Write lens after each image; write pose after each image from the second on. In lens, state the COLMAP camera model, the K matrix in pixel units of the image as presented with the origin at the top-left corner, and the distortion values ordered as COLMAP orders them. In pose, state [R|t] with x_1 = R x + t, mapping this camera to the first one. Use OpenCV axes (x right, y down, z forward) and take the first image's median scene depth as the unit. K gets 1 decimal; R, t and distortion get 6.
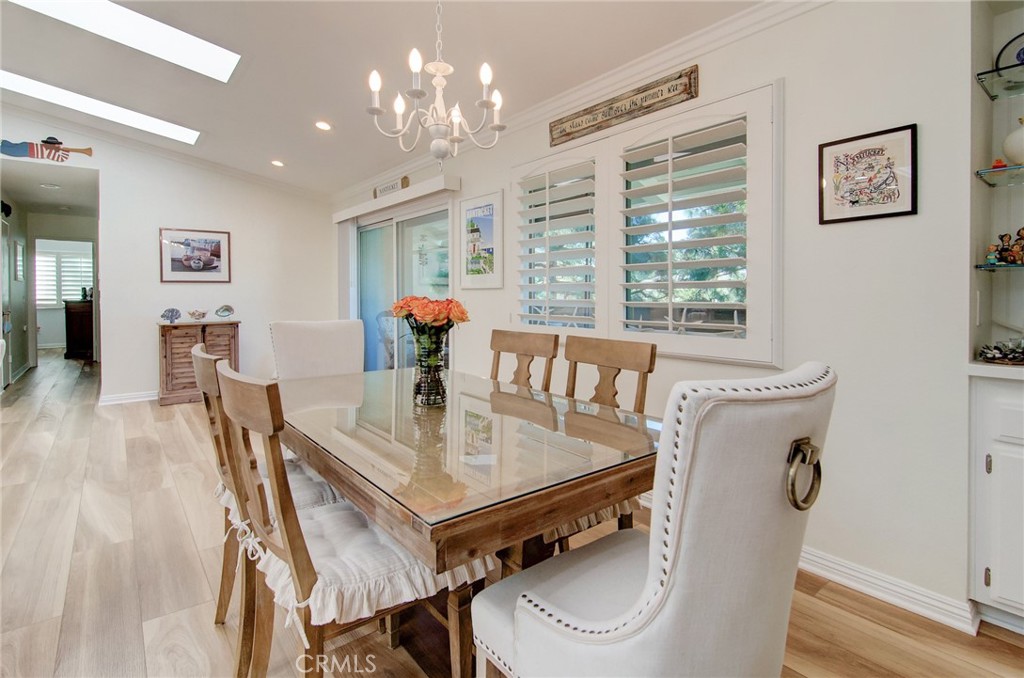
lens RADIAL K [[501.4, 0, 512.7], [0, 501.4, 300.7], [0, 0, 1]] dist [-0.009276, -0.000497]
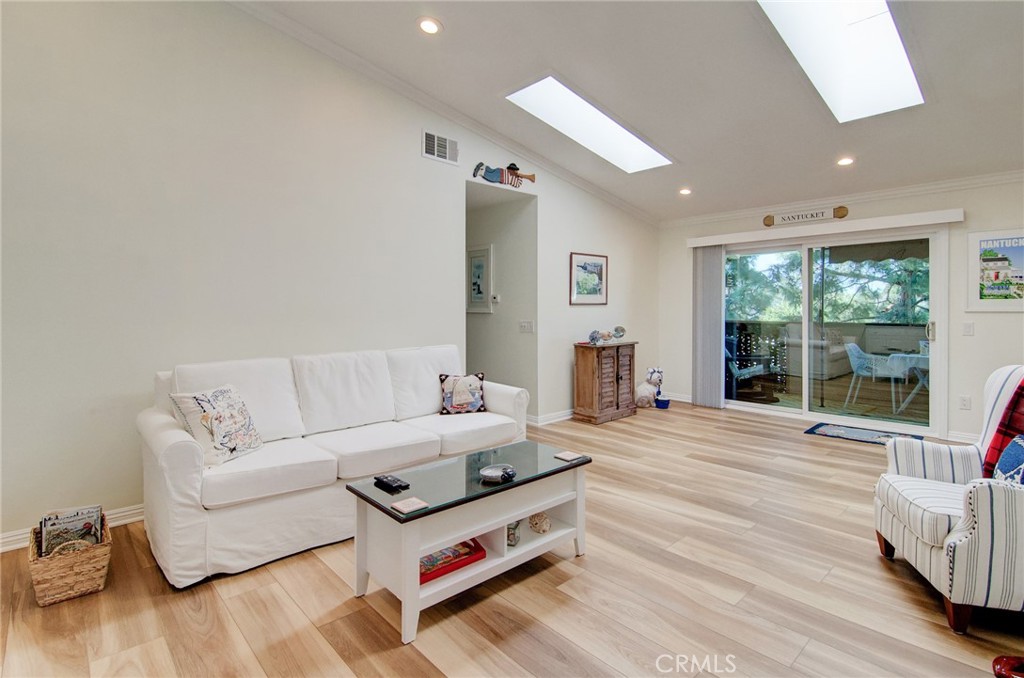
lens RADIAL K [[501.7, 0, 507.7], [0, 501.7, 316.0], [0, 0, 1]] dist [0.001817, -0.000286]
pose [[0.997541, -0.004746, 0.069928, -0.962369], [0.004762, 0.999989, -0.000061, -0.015555], [-0.069927, 0.000394, 0.997552, -0.026301]]
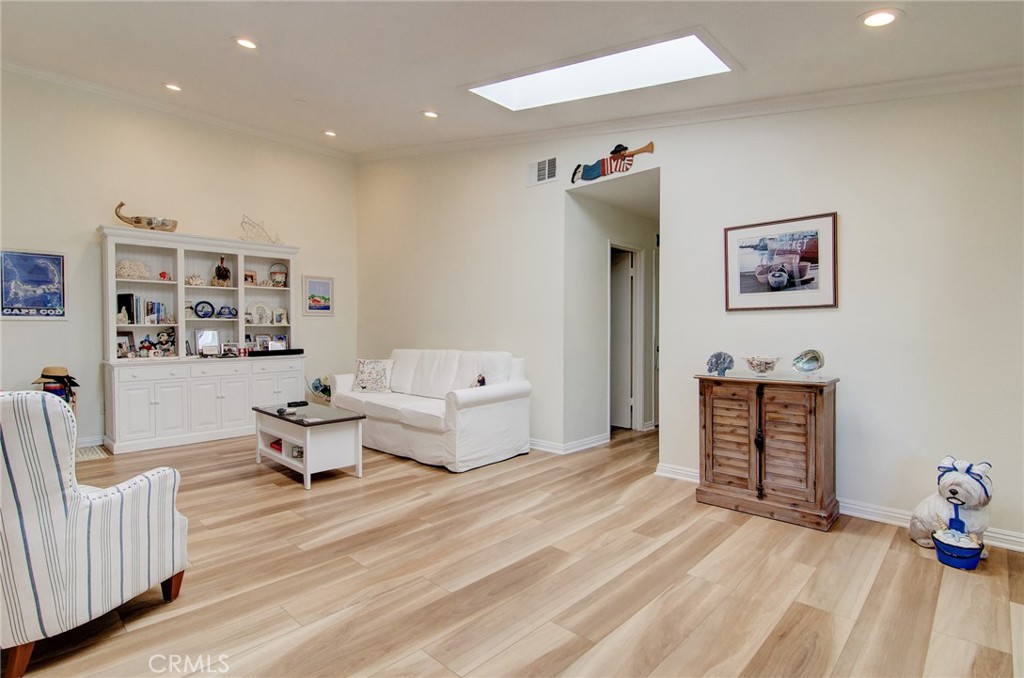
lens RADIAL K [[496.9, 0, 512.0], [0, 496.9, 339.0], [0, 0, 1]] dist [0.001550, 0.000166]
pose [[0.133305, 0.015648, -0.990951, -0.099730], [-0.013569, 0.999810, 0.013962, -0.006235], [0.990982, 0.011585, 0.133492, 0.672559]]
